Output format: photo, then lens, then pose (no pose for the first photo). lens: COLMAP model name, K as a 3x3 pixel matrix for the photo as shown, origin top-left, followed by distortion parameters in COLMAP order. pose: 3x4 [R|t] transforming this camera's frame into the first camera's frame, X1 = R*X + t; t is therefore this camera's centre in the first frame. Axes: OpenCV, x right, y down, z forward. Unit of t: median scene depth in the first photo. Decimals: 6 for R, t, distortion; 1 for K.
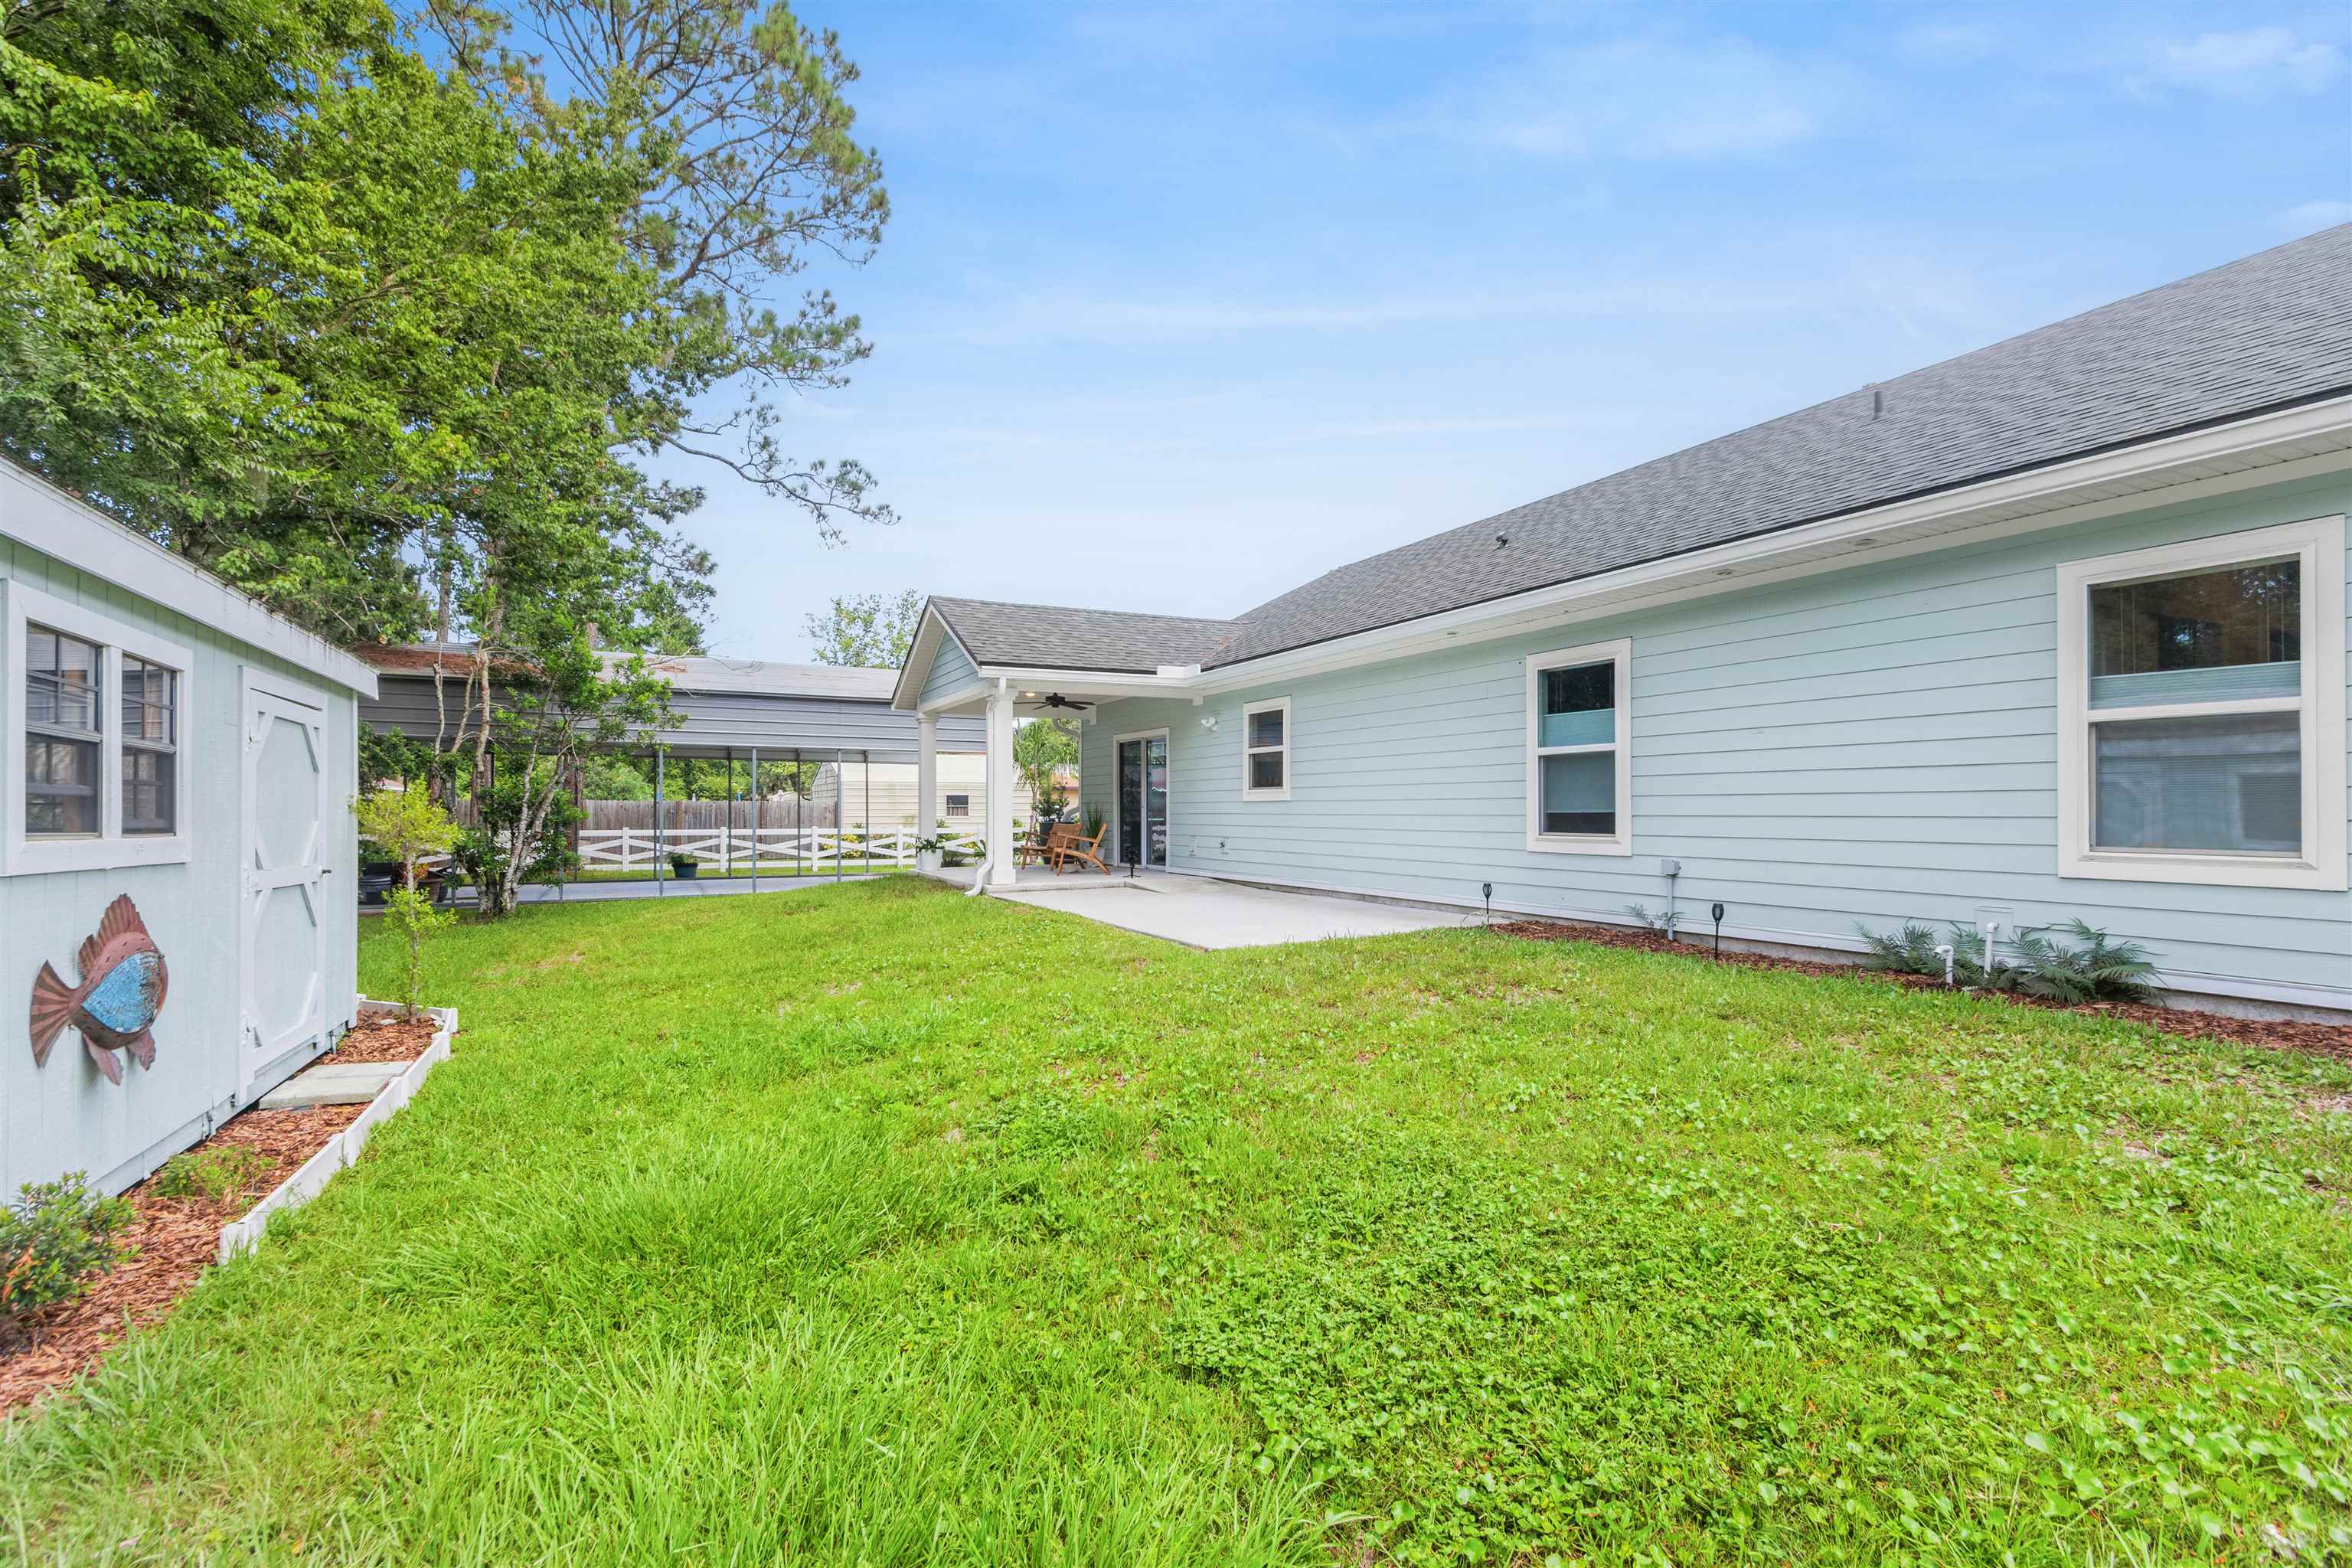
lens RADIAL K [[1096.3, 0, 1181.0], [0, 1096.3, 807.7], [0, 0, 1]] dist [-0.000354, 0.022074]
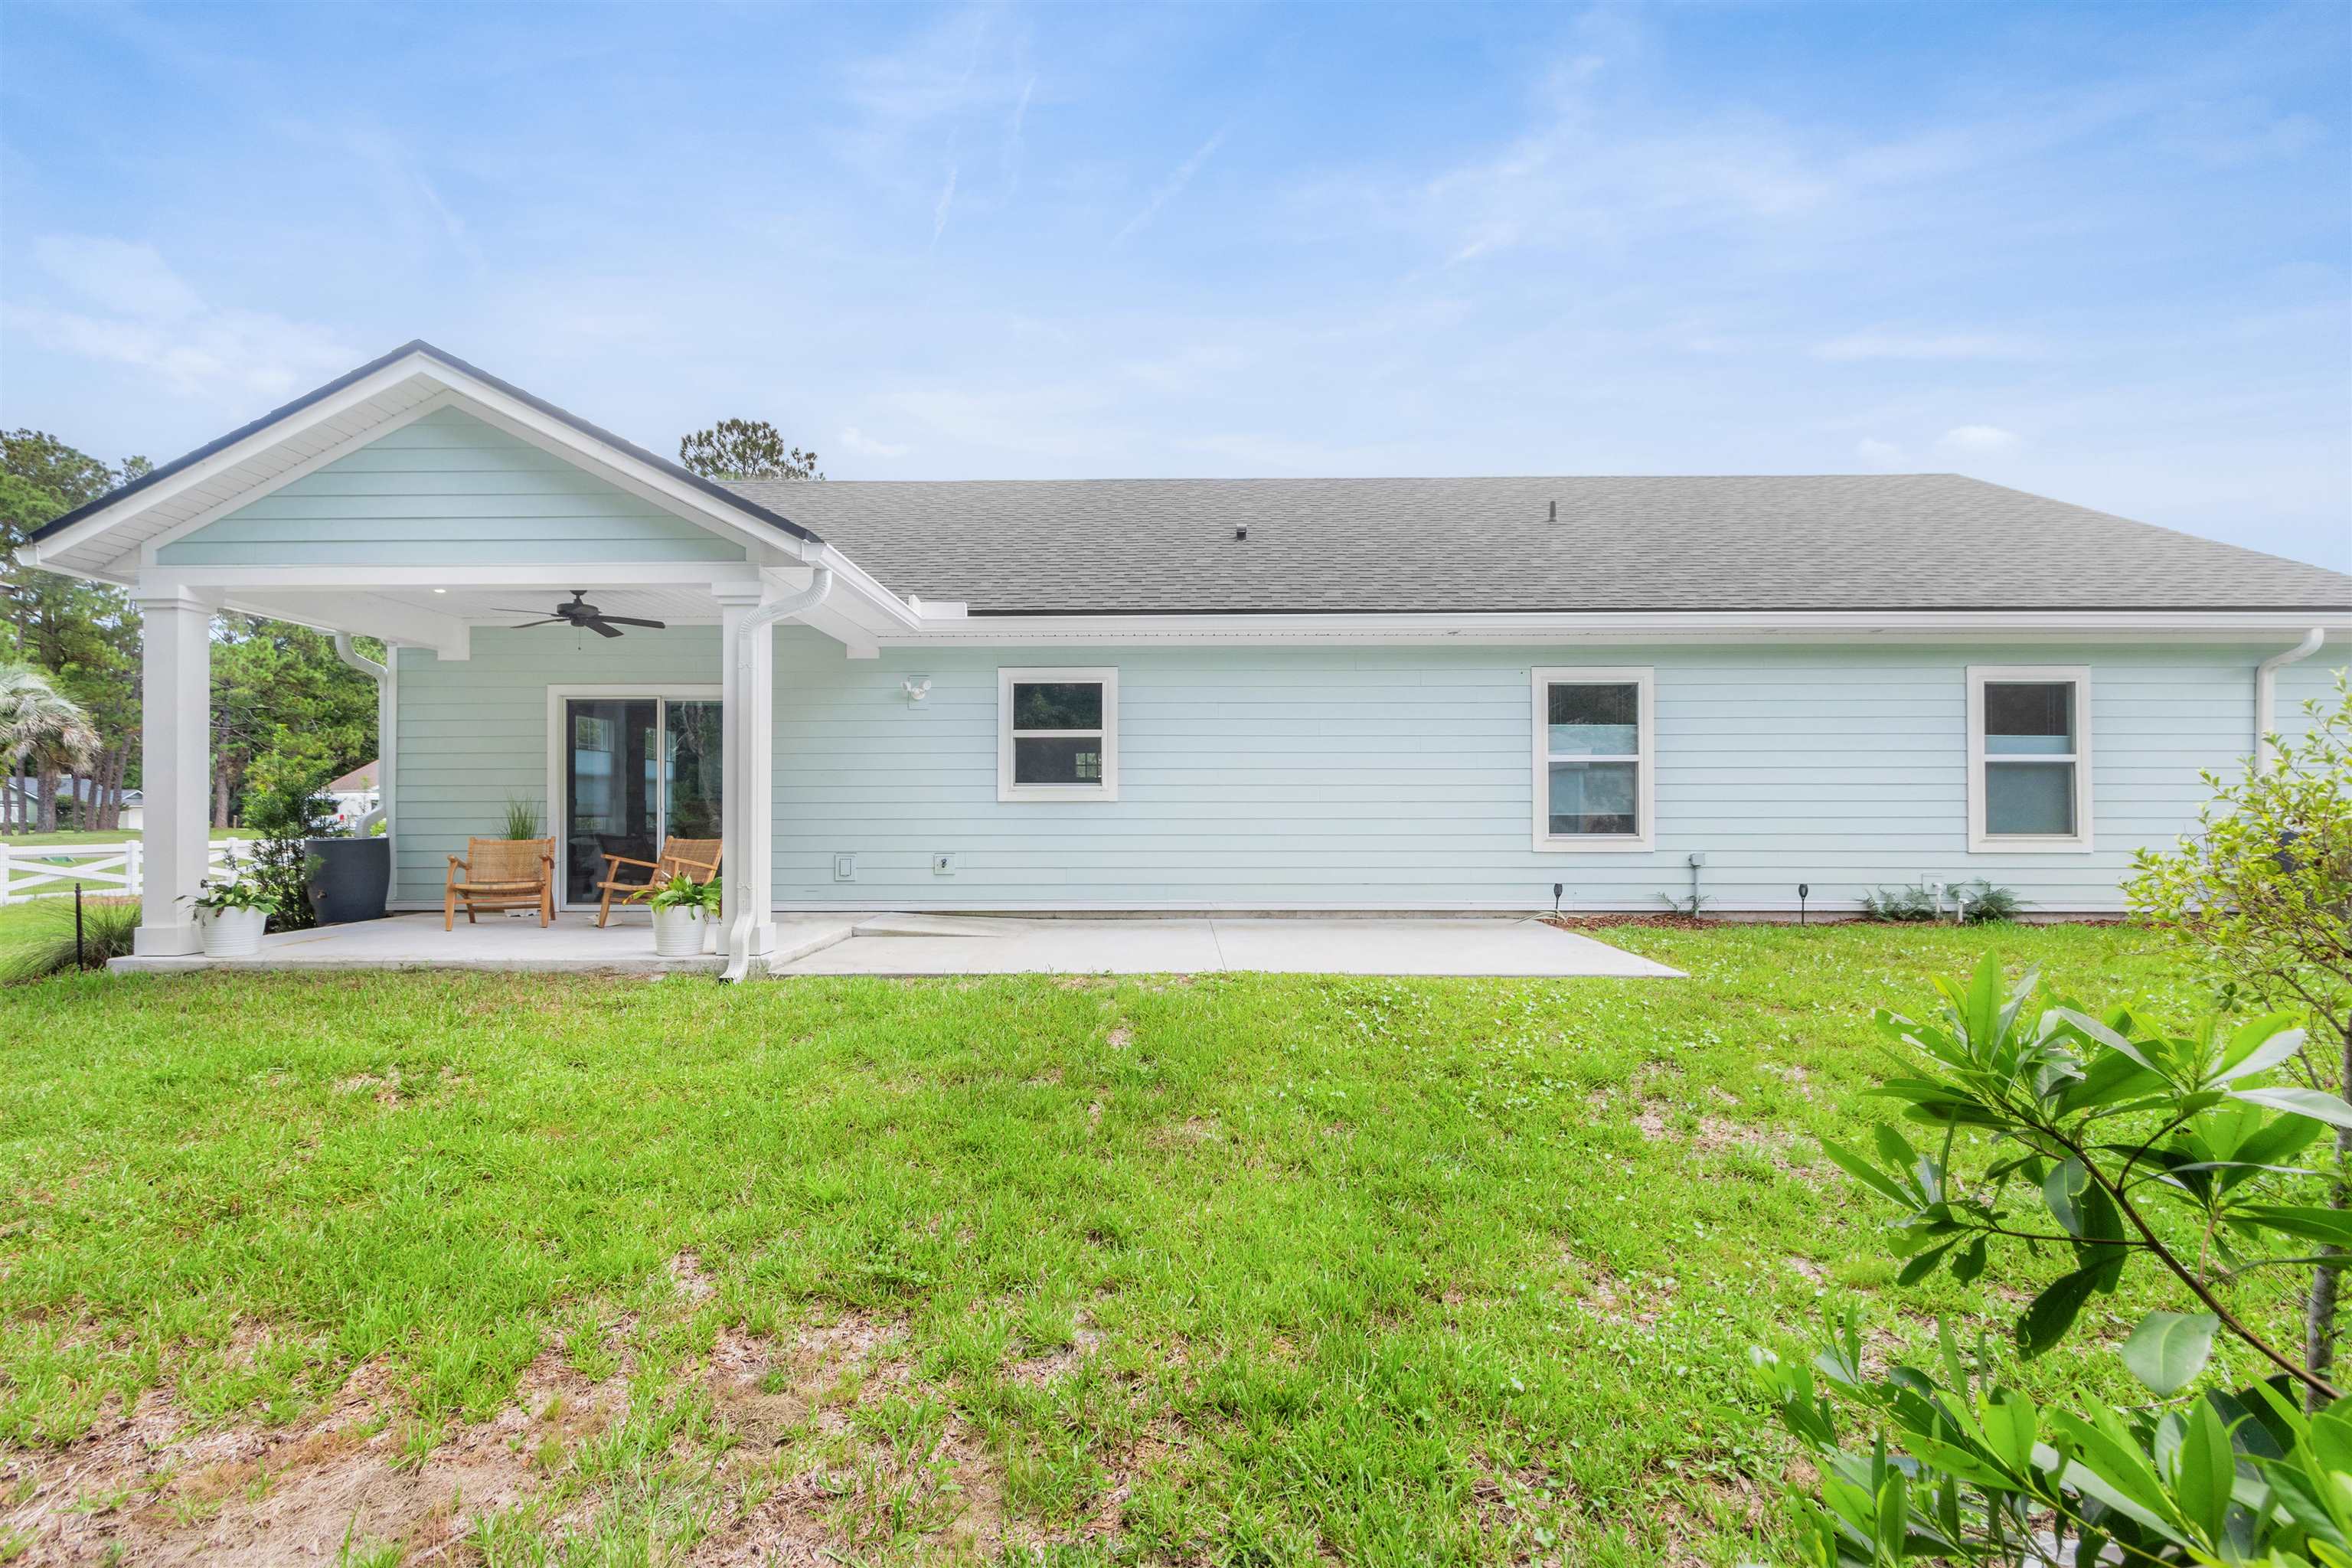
lens RADIAL K [[1096.3, 0, 1181.0], [0, 1096.3, 807.7], [0, 0, 1]] dist [-0.000354, 0.022074]
pose [[0.452350, 0.004312, 0.891830, -0.859624], [-0.000791, 0.999990, -0.004433, 0.002284], [-0.891840, 0.001300, 0.452349, 0.907512]]
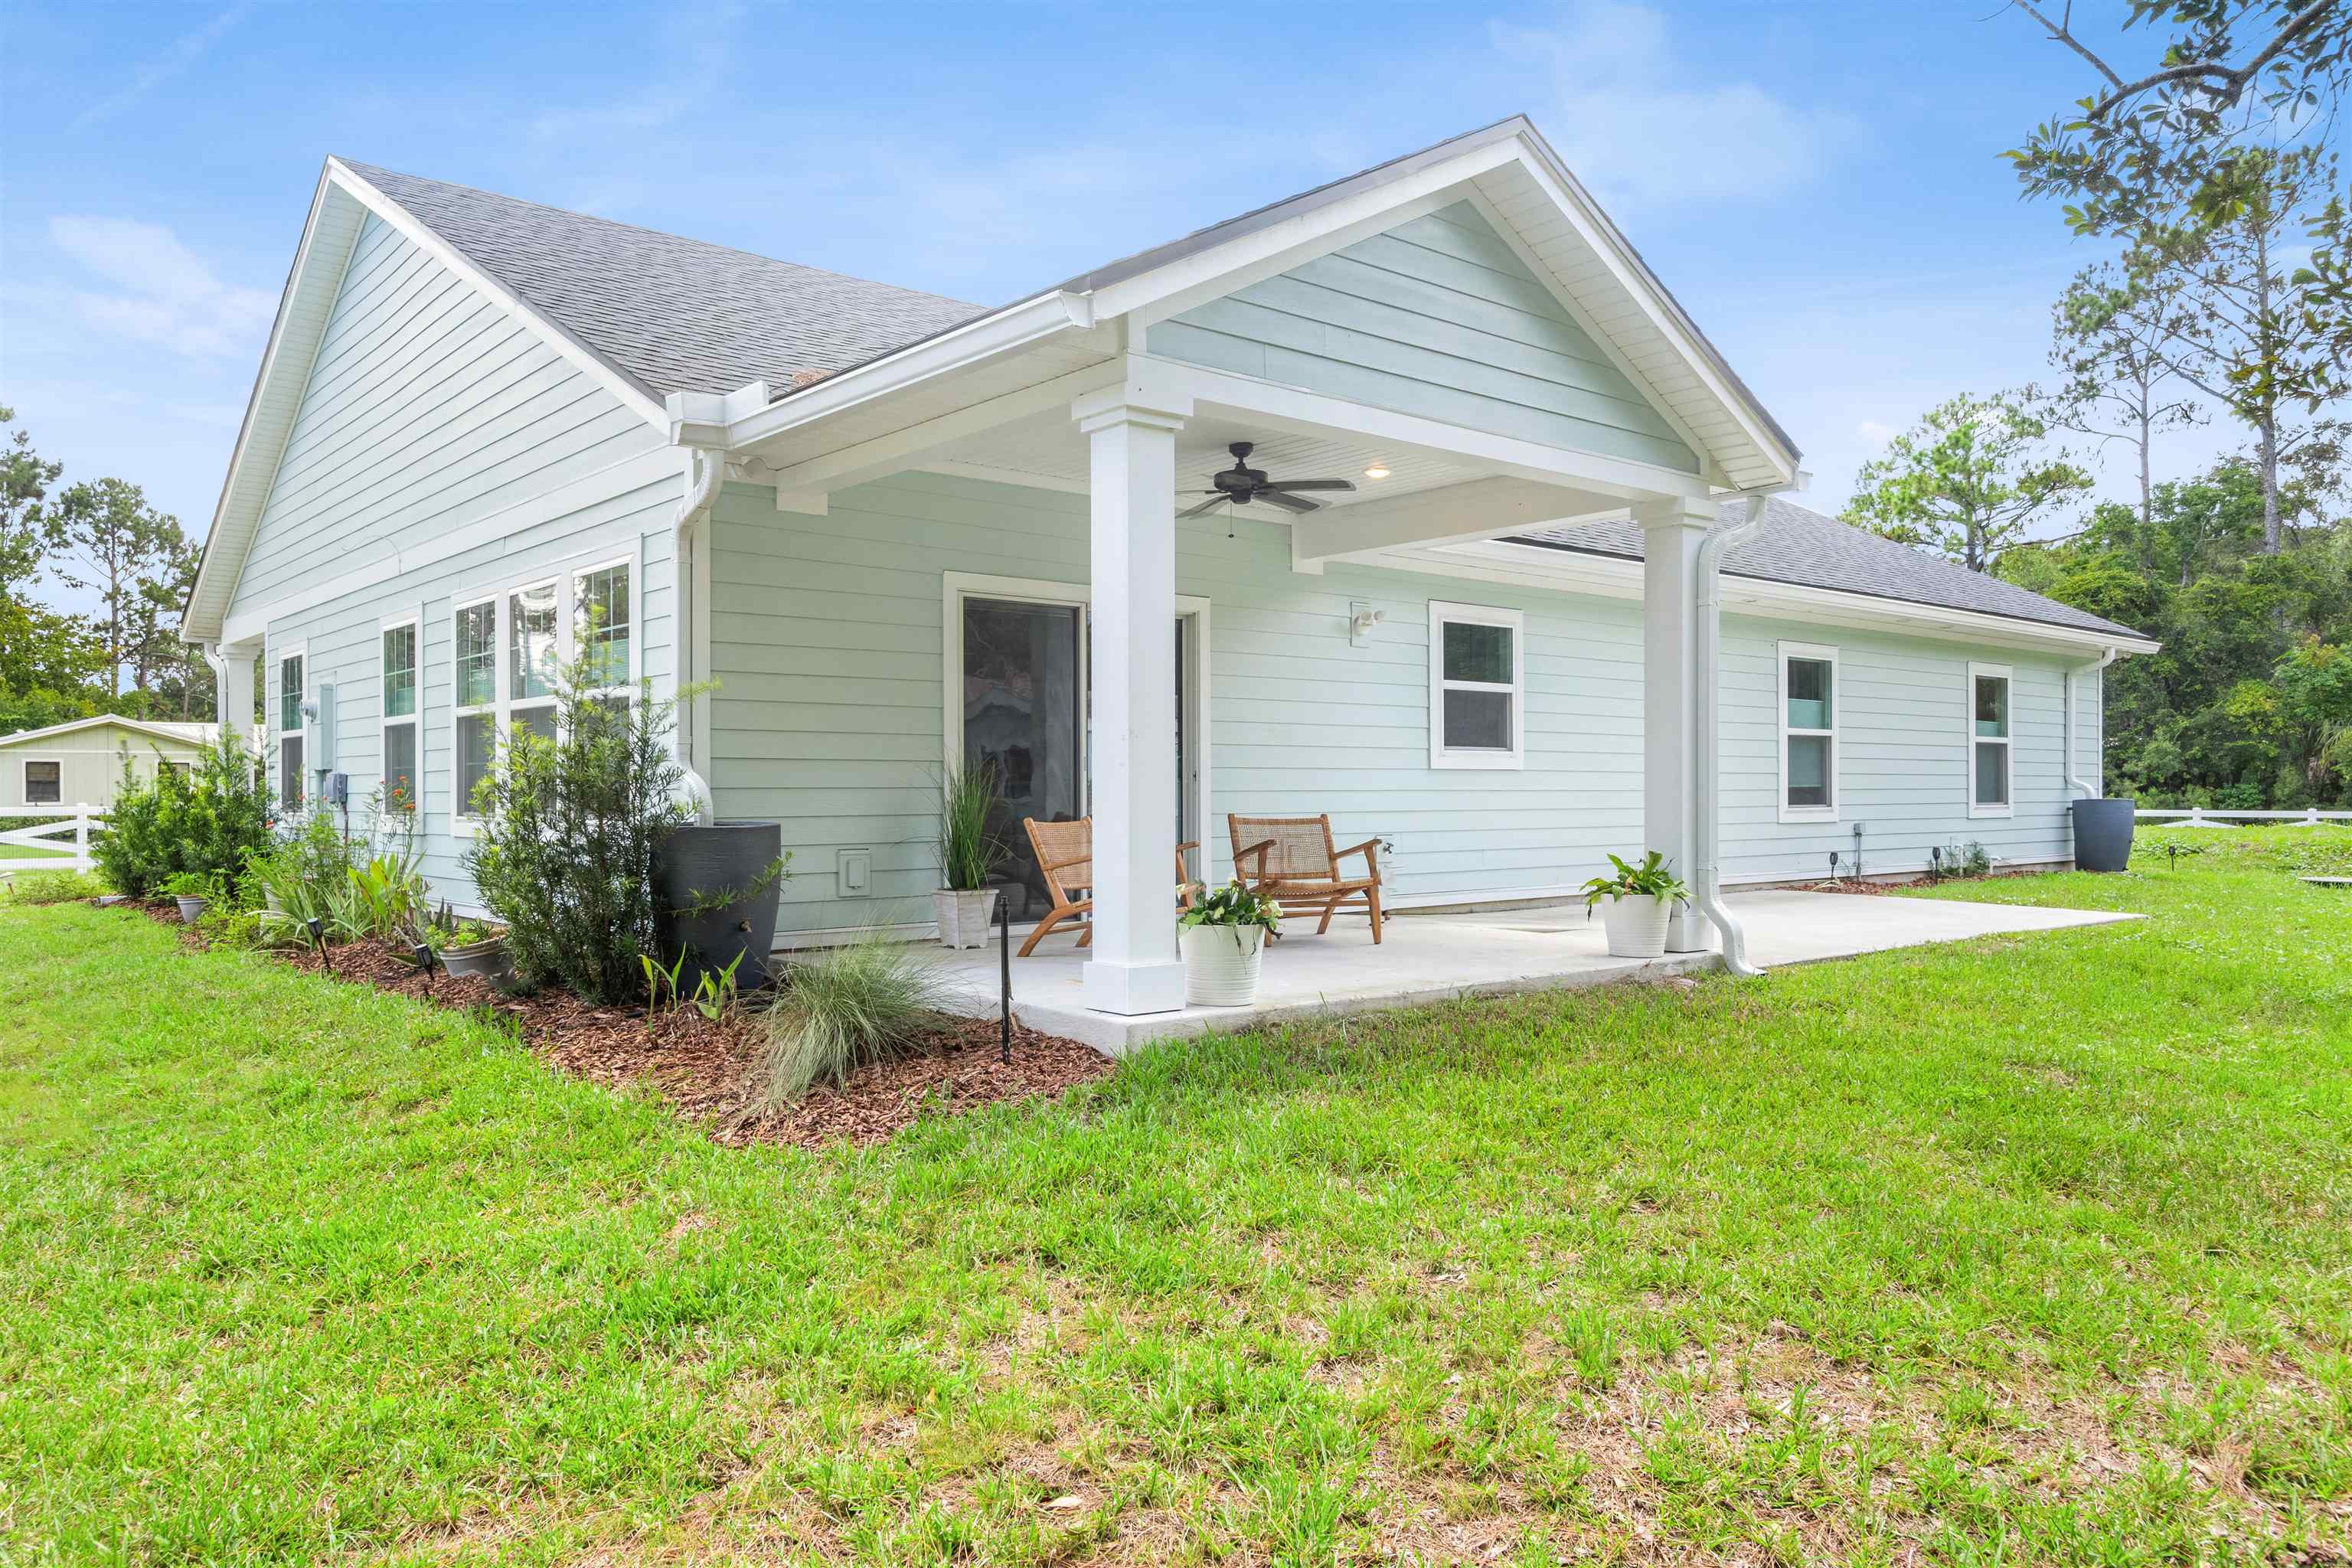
lens RADIAL K [[1599.3, 0, 1176.0], [0, 1599.3, 784.0], [0, 0, 1]] dist [0.038946, 0.000804]
pose [[-0.246432, 0.004451, 0.969150, -1.159168], [0.000801, 0.999990, -0.004389, 0.008827], [-0.969160, -0.000306, -0.246433, 2.148163]]
